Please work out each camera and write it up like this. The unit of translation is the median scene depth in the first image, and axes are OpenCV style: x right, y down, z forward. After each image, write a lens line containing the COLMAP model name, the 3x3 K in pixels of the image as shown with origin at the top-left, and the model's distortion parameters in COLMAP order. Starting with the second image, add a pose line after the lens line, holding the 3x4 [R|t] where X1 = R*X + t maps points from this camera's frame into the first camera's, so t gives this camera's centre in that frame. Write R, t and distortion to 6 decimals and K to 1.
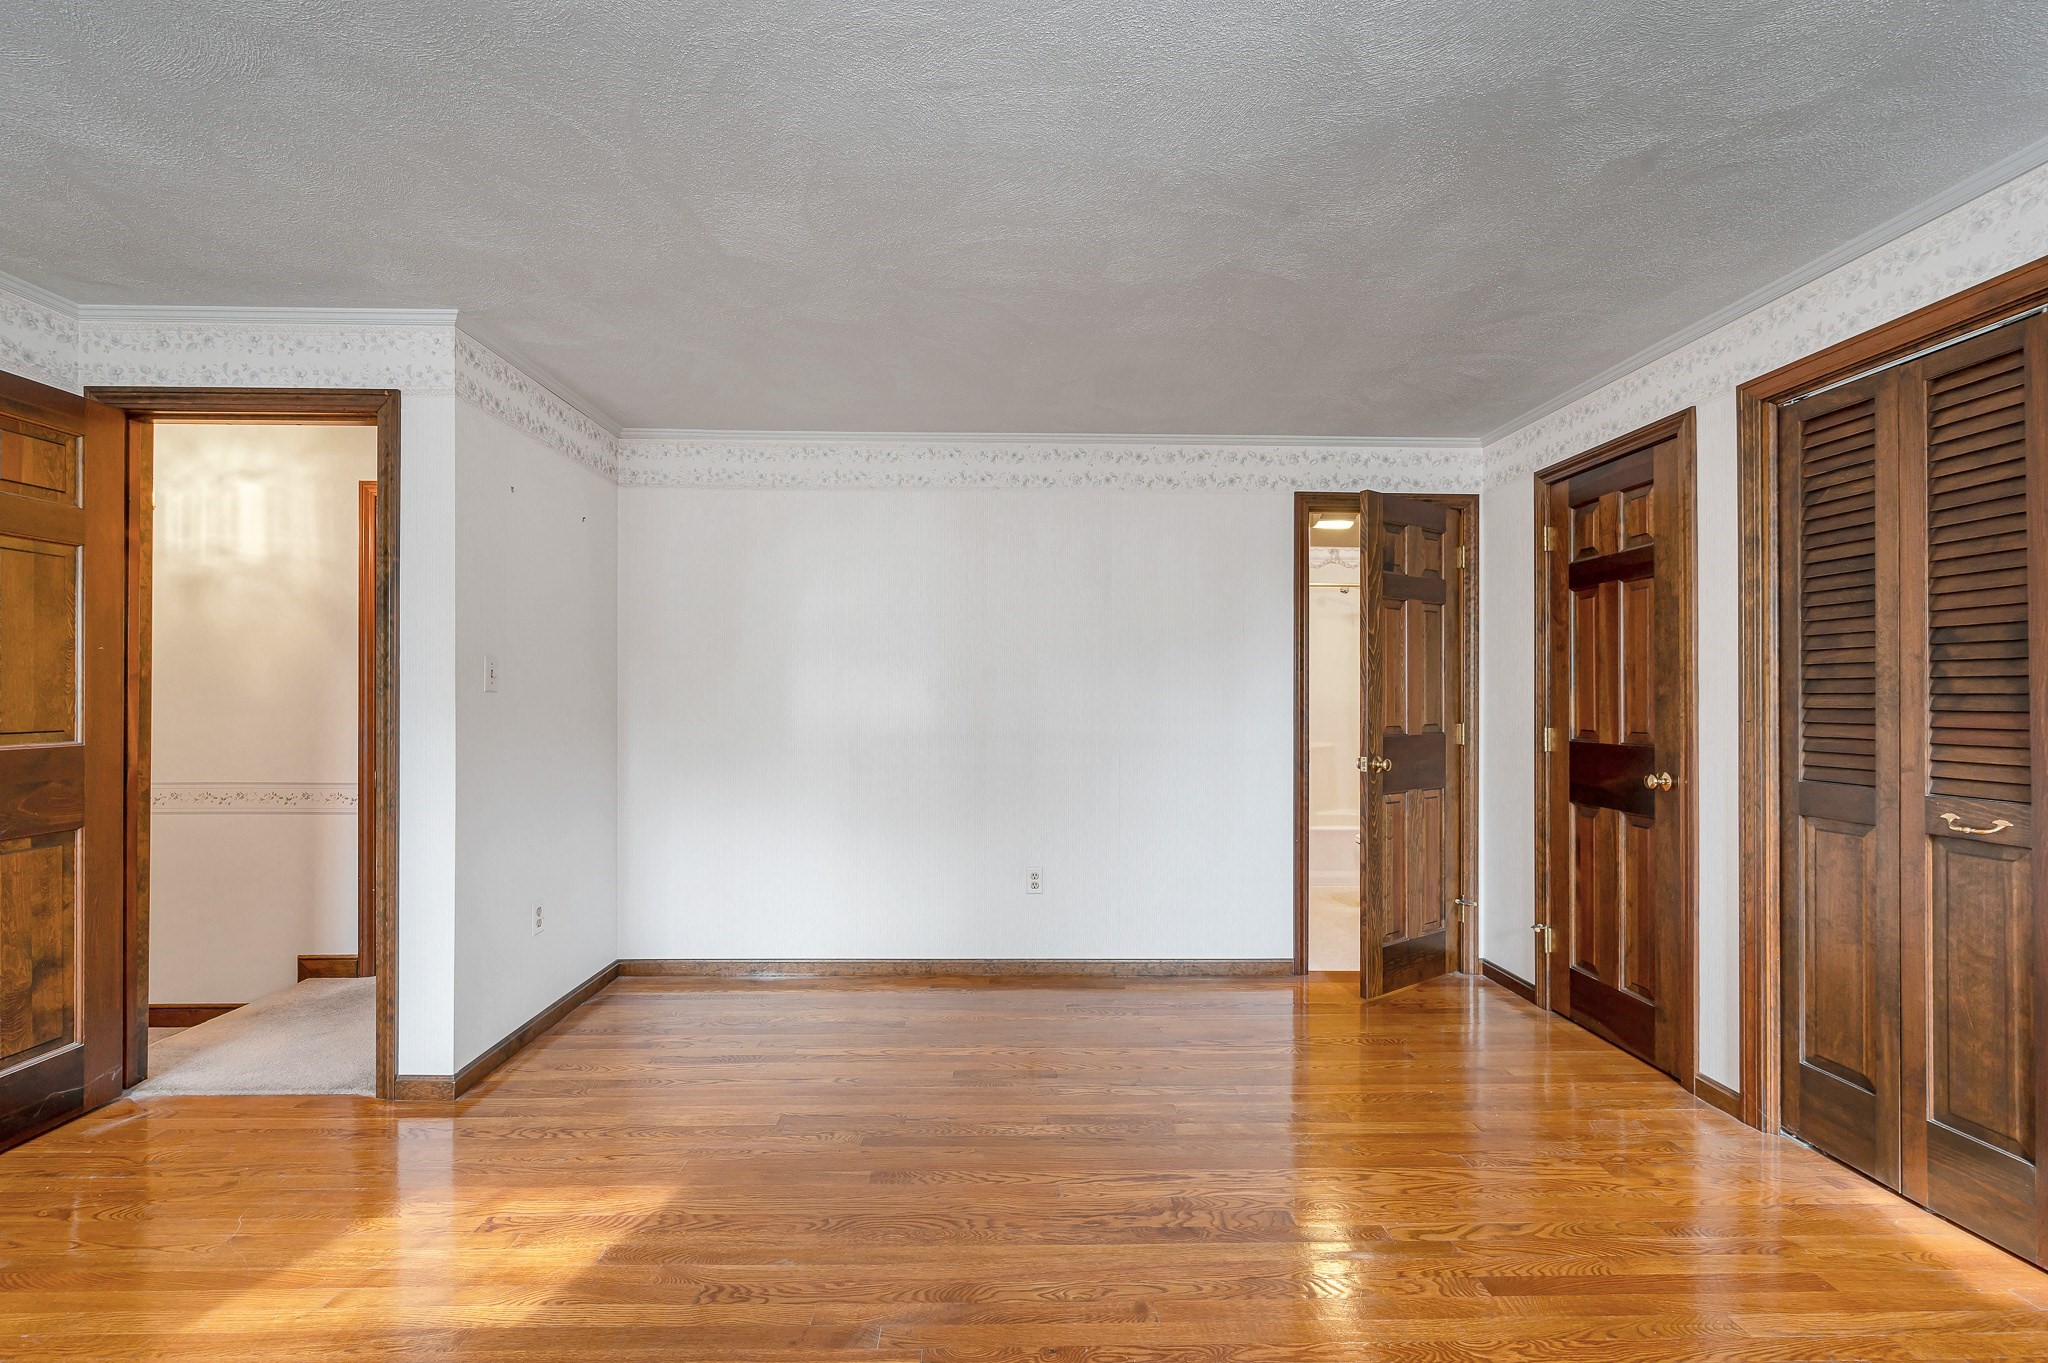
lens RADIAL K [[859.2, 0, 1009.3], [0, 859.2, 692.7], [0, 0, 1]] dist [-0.000943, -0.000338]
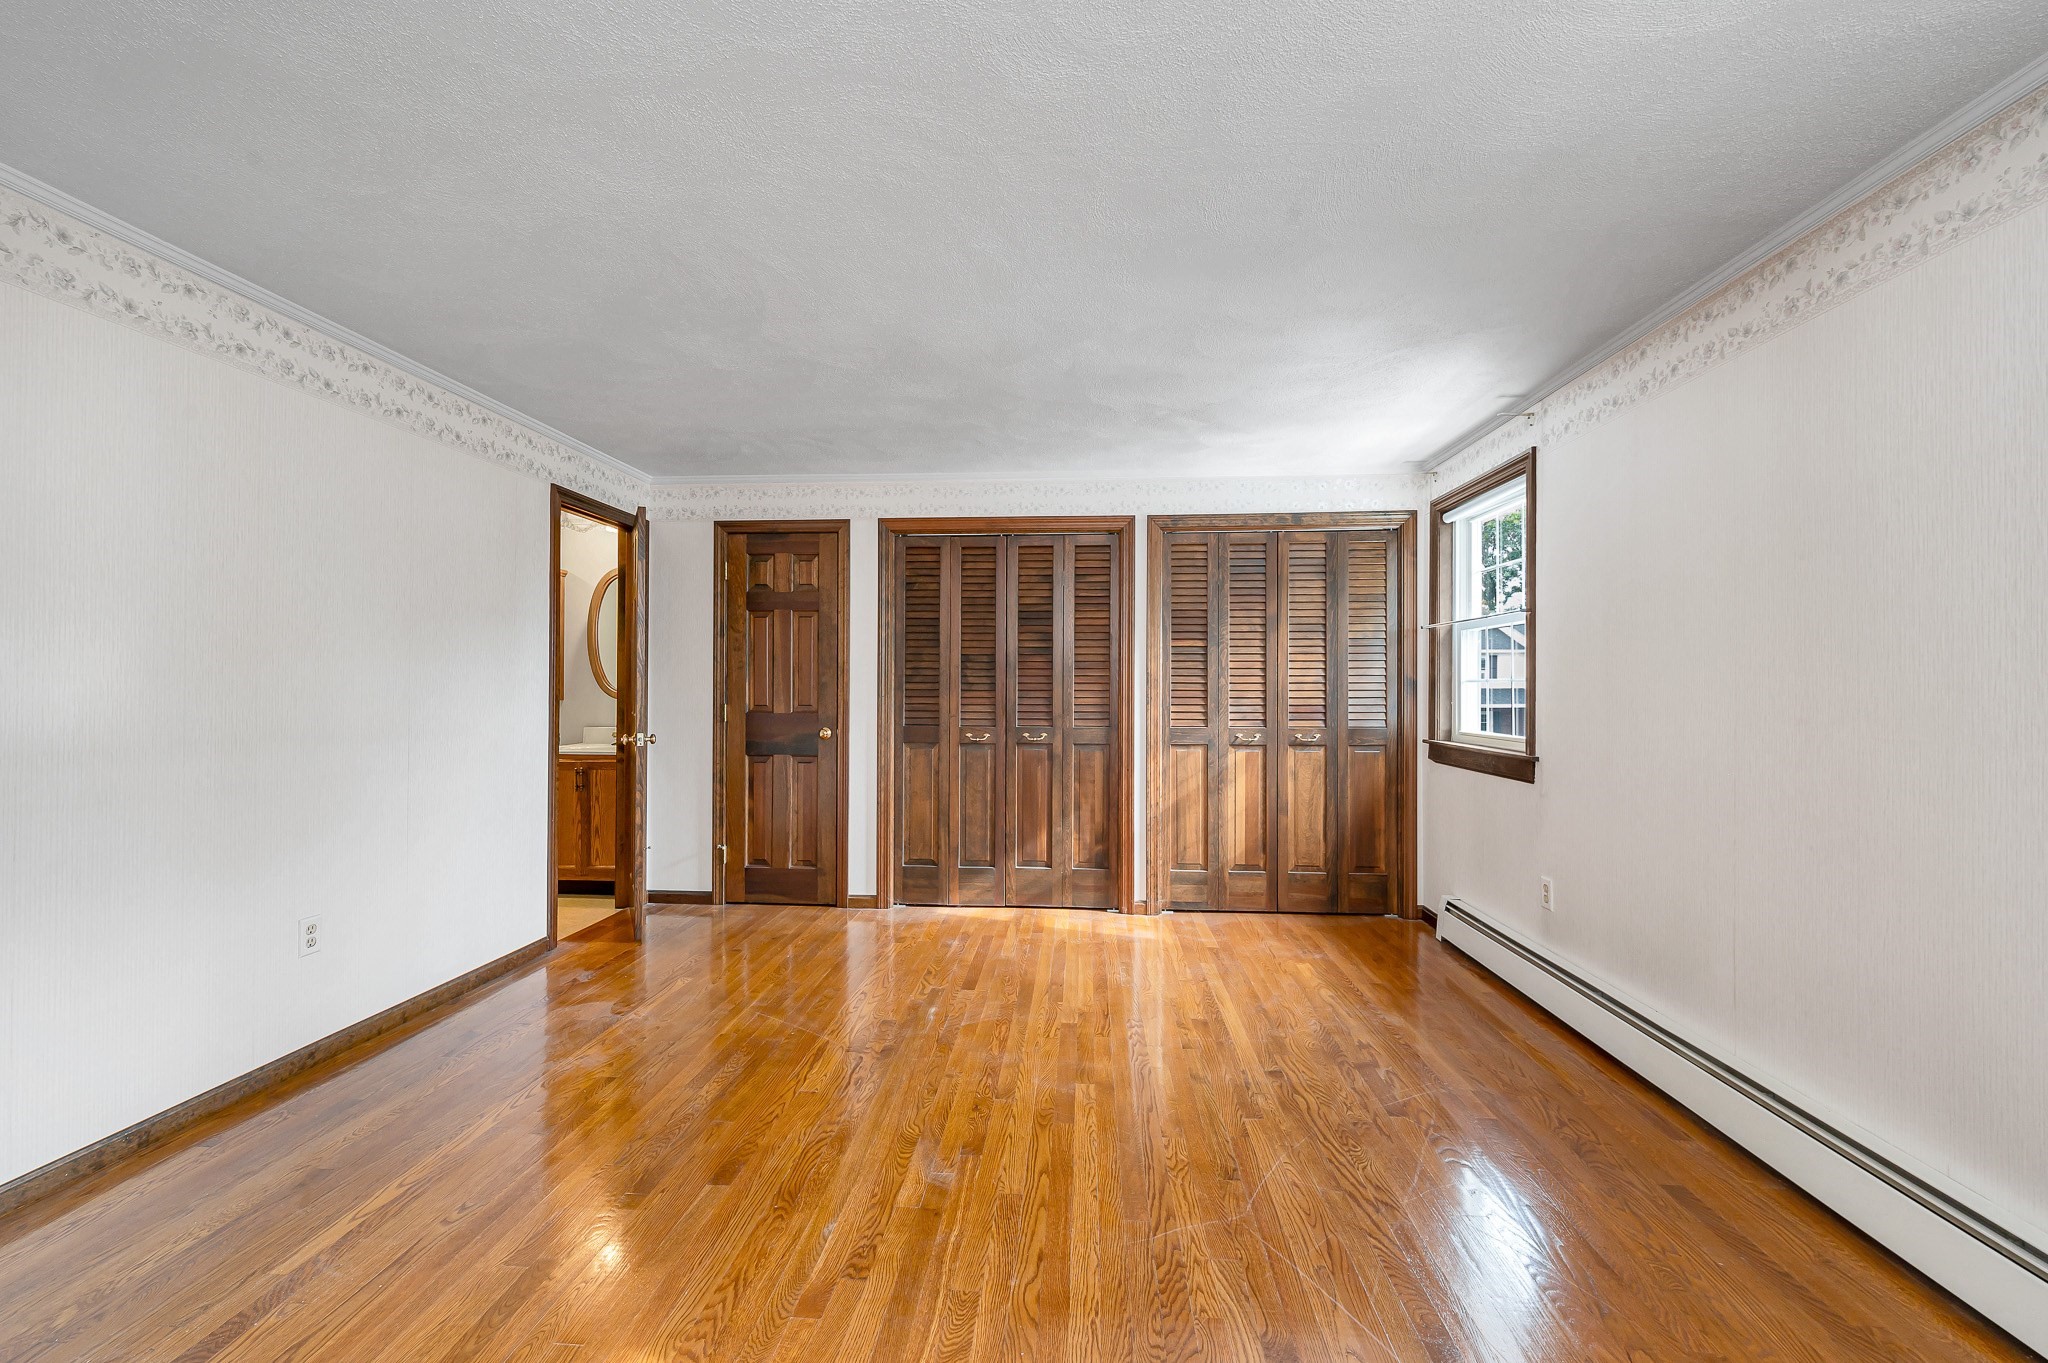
lens RADIAL K [[812.6, 0, 1060.2], [0, 812.6, 681.4], [0, 0, 1]] dist [-0.000860, -0.000331]
pose [[0.061611, 0.003240, 0.998095, -0.842029], [-0.010774, 0.999939, -0.002581, 0.000186], [-0.998042, -0.010594, 0.061642, 0.458120]]
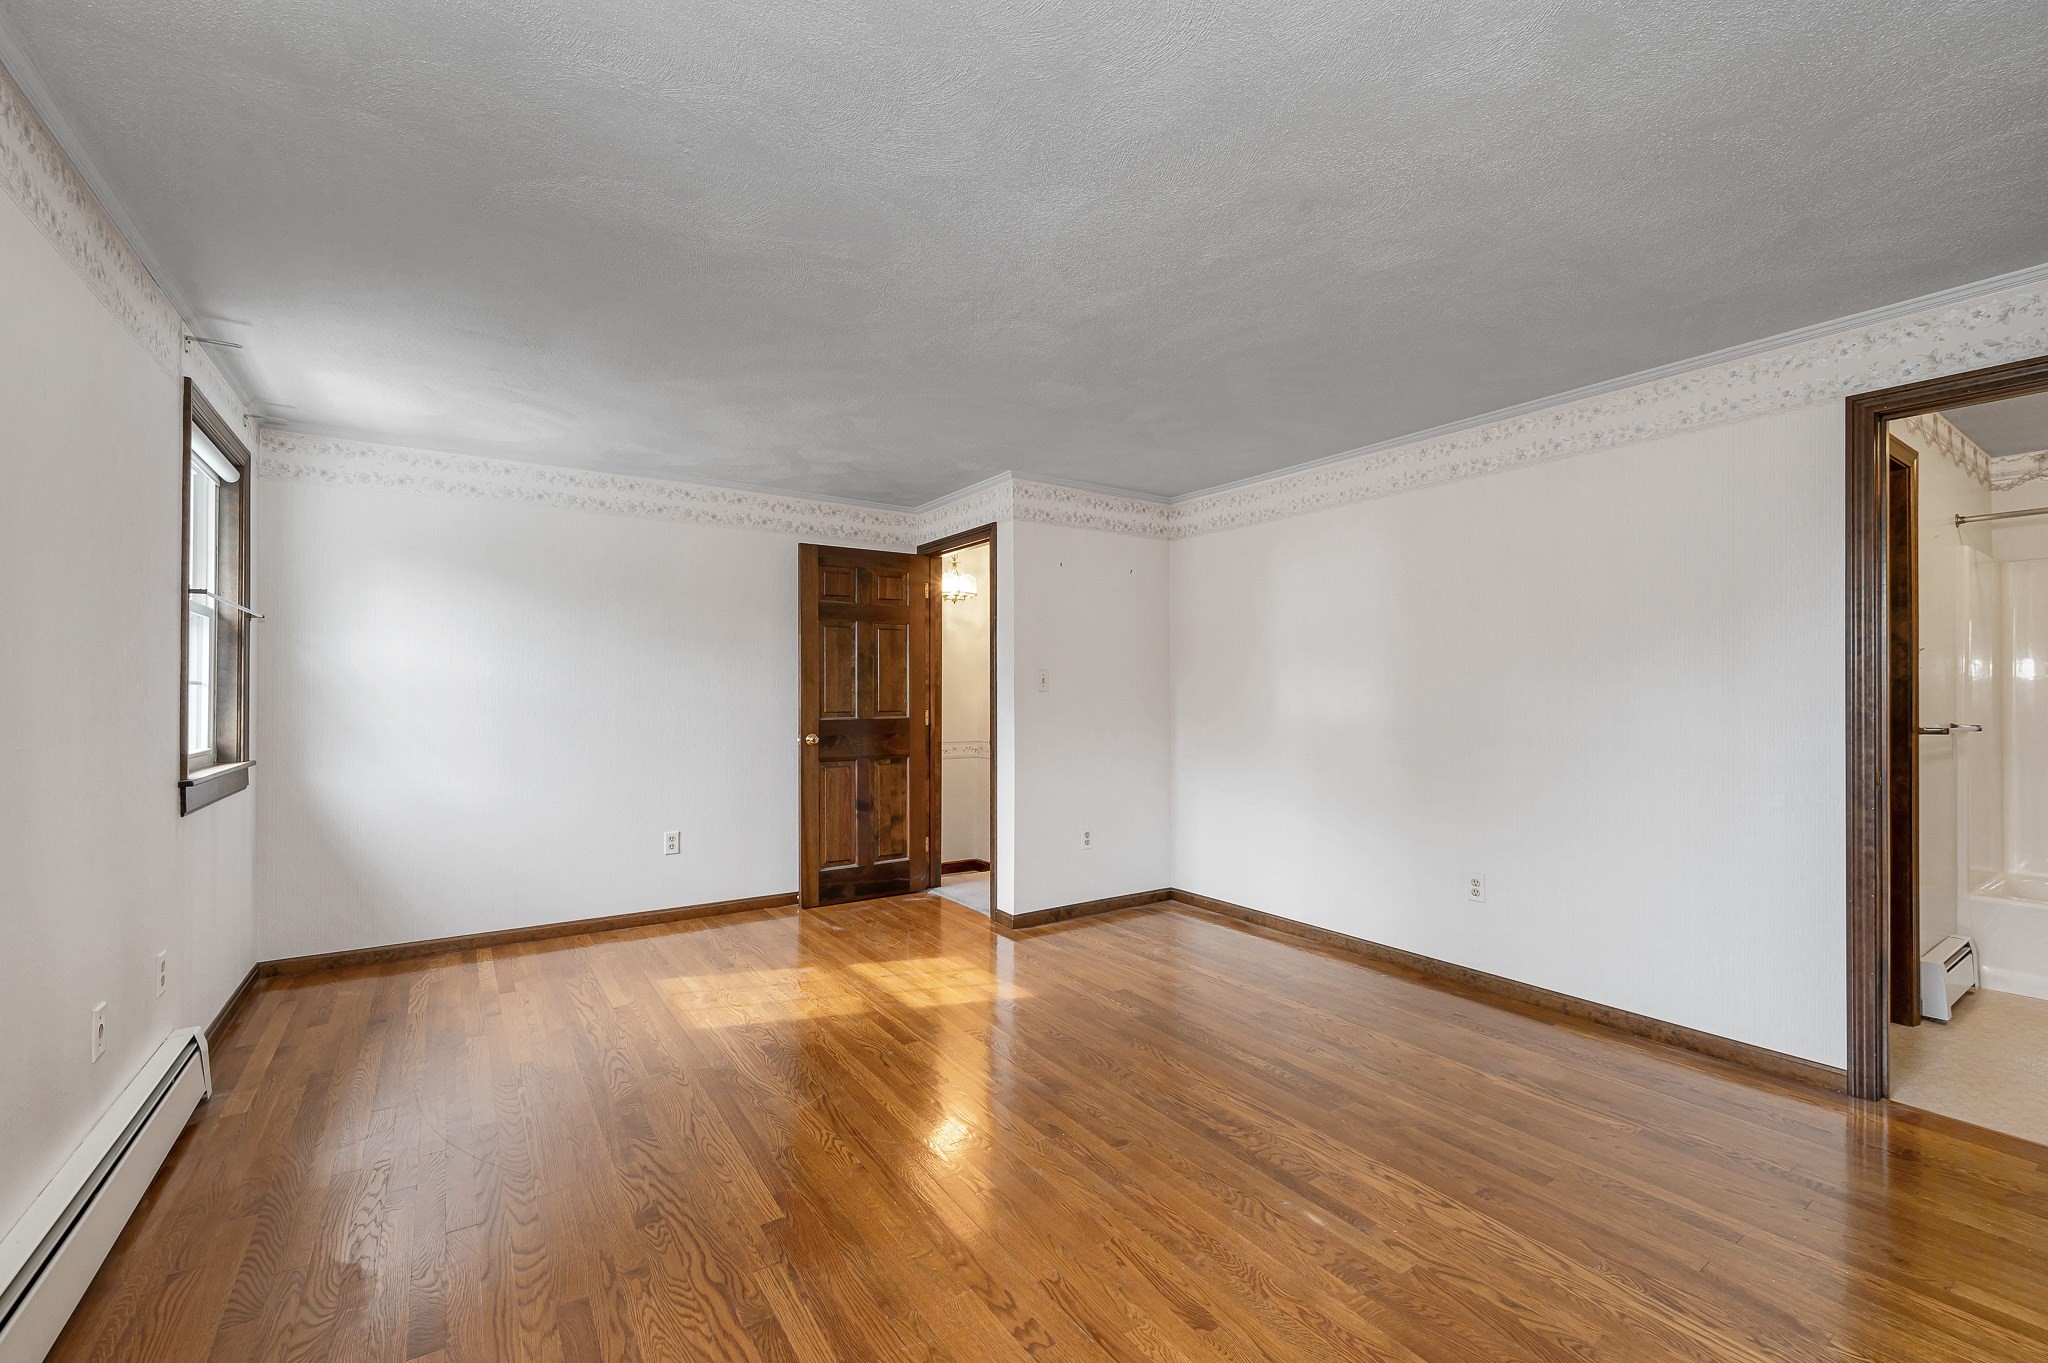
lens RADIAL K [[859.2, 0, 1009.3], [0, 859.2, 692.7], [0, 0, 1]] dist [-0.000943, -0.000338]
pose [[0.527622, -0.004146, -0.849469, 0.777983], [0.005120, 0.999985, -0.001700, 0.003021], [0.849464, -0.003453, 0.527635, 0.083523]]
